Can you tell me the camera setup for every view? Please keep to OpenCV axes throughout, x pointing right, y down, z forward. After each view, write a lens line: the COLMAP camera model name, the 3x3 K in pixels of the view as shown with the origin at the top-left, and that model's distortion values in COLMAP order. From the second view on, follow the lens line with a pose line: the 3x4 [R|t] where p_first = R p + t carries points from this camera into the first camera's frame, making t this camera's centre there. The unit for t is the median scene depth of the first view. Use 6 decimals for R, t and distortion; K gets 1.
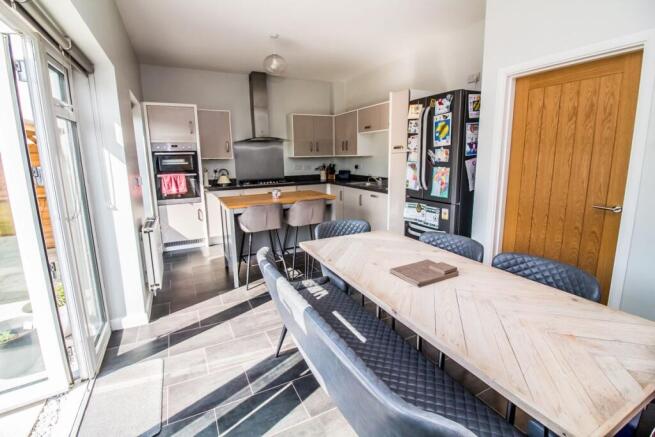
lens RADIAL K [[302.4, 0, 322.0], [0, 302.4, 208.2], [0, 0, 1]] dist [0.000305, -0.011740]
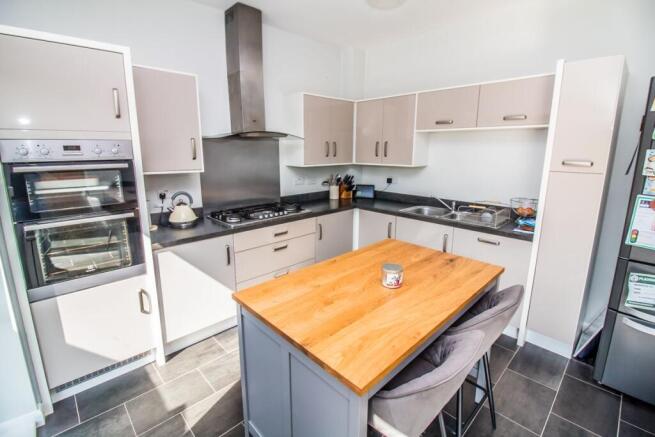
lens RADIAL K [[302.4, 0, 322.0], [0, 302.4, 208.2], [0, 0, 1]] dist [0.000305, -0.011740]
pose [[0.953640, -0.039279, 0.298376, -0.257739], [0.033417, 0.999136, 0.024725, -0.109197], [-0.299090, -0.013608, 0.954128, 0.457844]]
